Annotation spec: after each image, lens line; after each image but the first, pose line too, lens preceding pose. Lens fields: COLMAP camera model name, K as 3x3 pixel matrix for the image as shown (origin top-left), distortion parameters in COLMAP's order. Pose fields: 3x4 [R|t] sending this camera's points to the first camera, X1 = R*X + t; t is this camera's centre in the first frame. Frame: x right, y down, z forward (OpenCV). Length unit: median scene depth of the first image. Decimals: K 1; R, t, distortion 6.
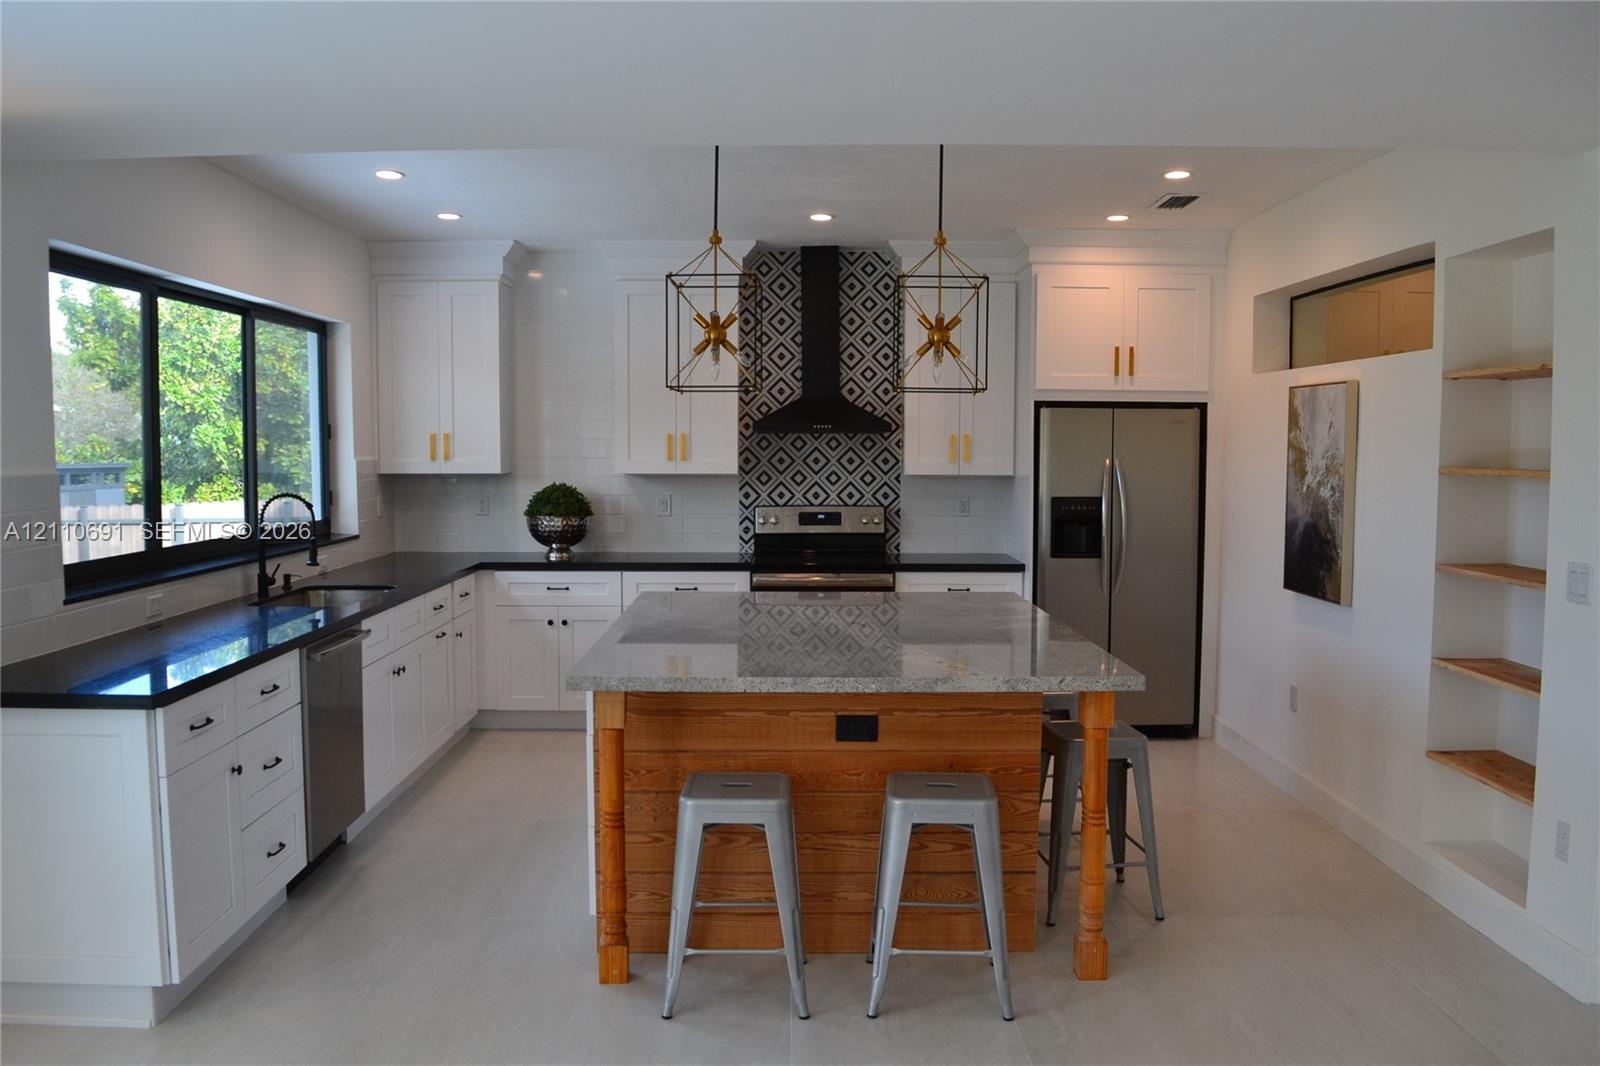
lens RADIAL K [[1281.5, 0, 794.0], [0, 1281.5, 535.5], [0, 0, 1]] dist [-0.093272, 0.023947]
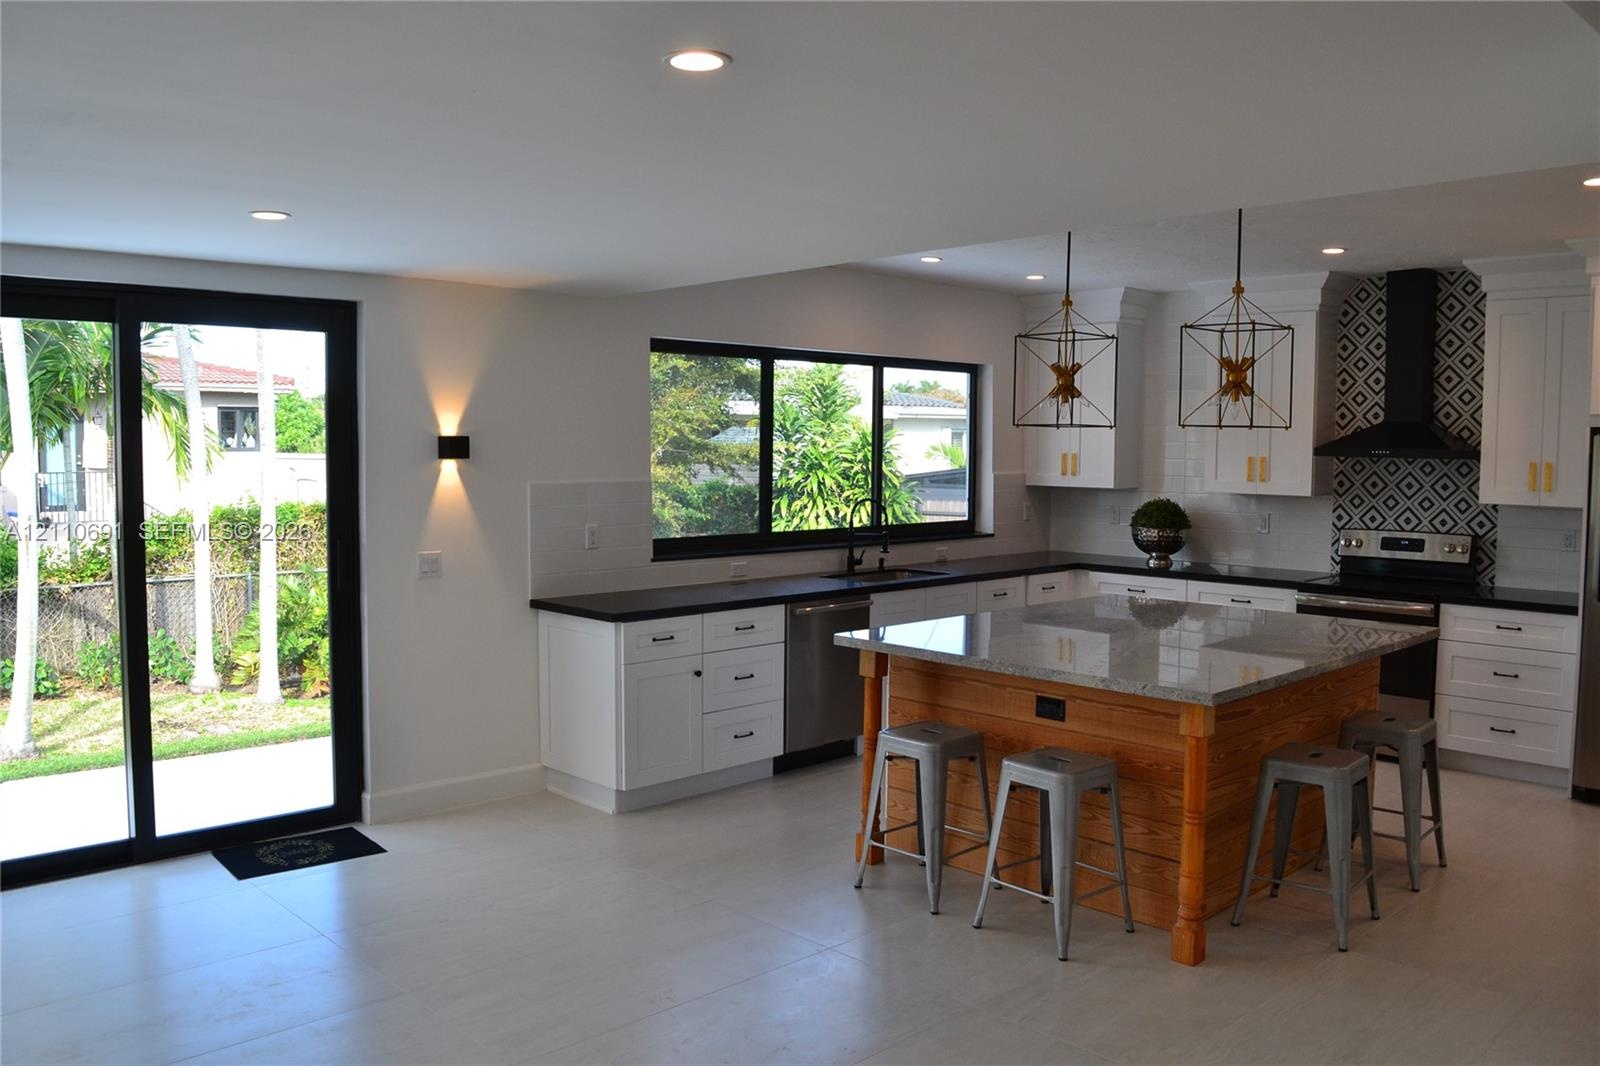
lens RADIAL K [[1281.5, 0, 794.0], [0, 1281.5, 535.5], [0, 0, 1]] dist [-0.093272, 0.023947]
pose [[0.687592, 0.055924, -0.723940, 0.414472], [-0.058350, 0.998061, 0.021679, -0.014133], [0.723749, 0.027335, 0.689522, -0.009723]]
